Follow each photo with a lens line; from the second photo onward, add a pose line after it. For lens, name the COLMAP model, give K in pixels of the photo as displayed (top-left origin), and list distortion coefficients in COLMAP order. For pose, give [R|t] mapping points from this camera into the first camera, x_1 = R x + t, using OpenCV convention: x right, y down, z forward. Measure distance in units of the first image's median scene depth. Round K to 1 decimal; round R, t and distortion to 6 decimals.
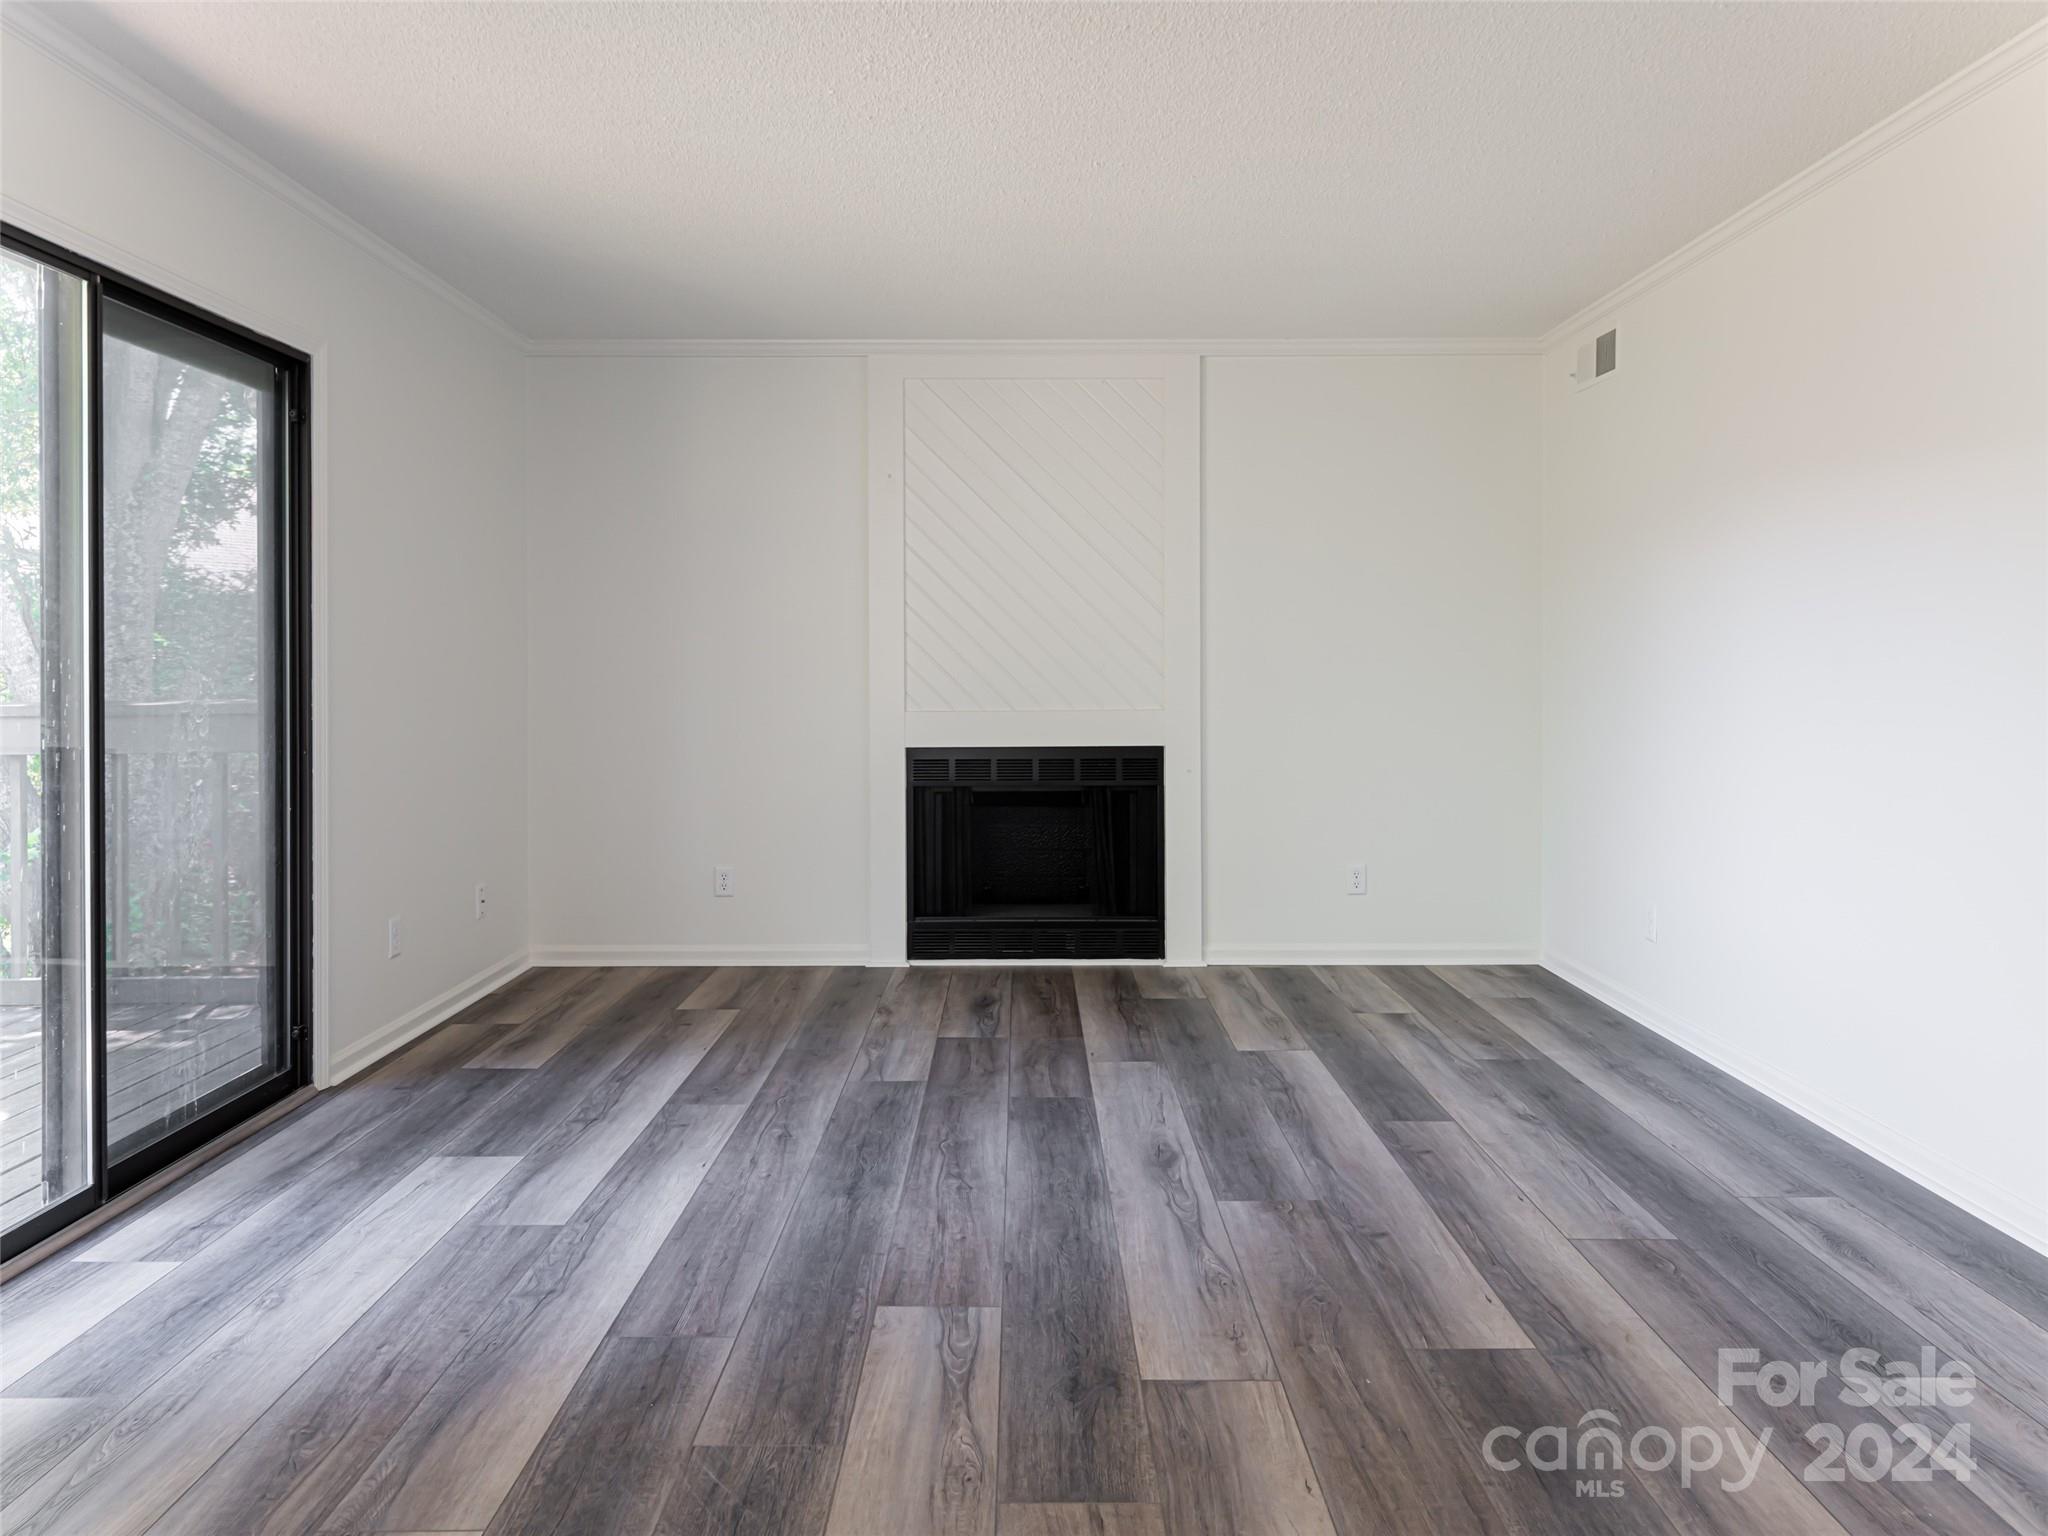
lens RADIAL K [[1383.2, 0, 1020.1], [0, 1383.2, 761.4], [0, 0, 1]] dist [-0.004969, -0.000179]
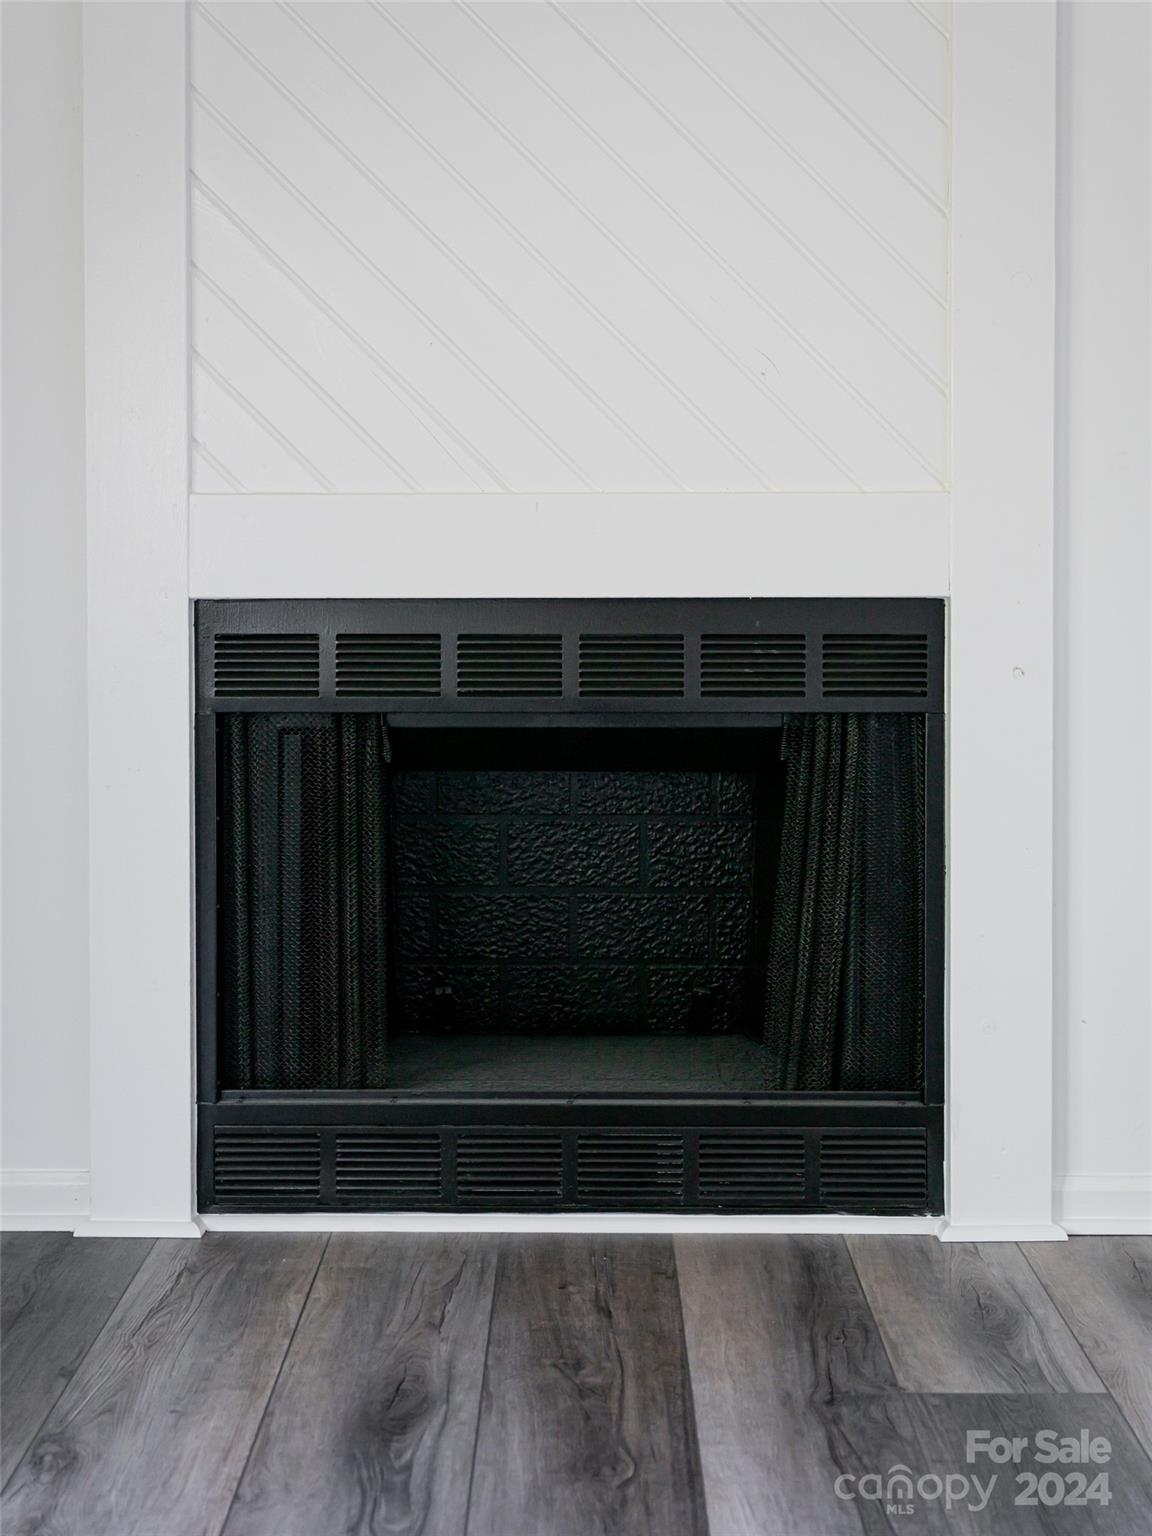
lens RADIAL K [[2029.9, 0, 573.5], [0, 2029.9, 767.6], [0, 0, 1]] dist [0.076836, 0.000000]
pose [[0.999966, 0.003903, -0.007196, 0.015658], [-0.003612, 0.999190, 0.040077, 0.011186], [0.007346, -0.040050, 0.999171, 0.495500]]
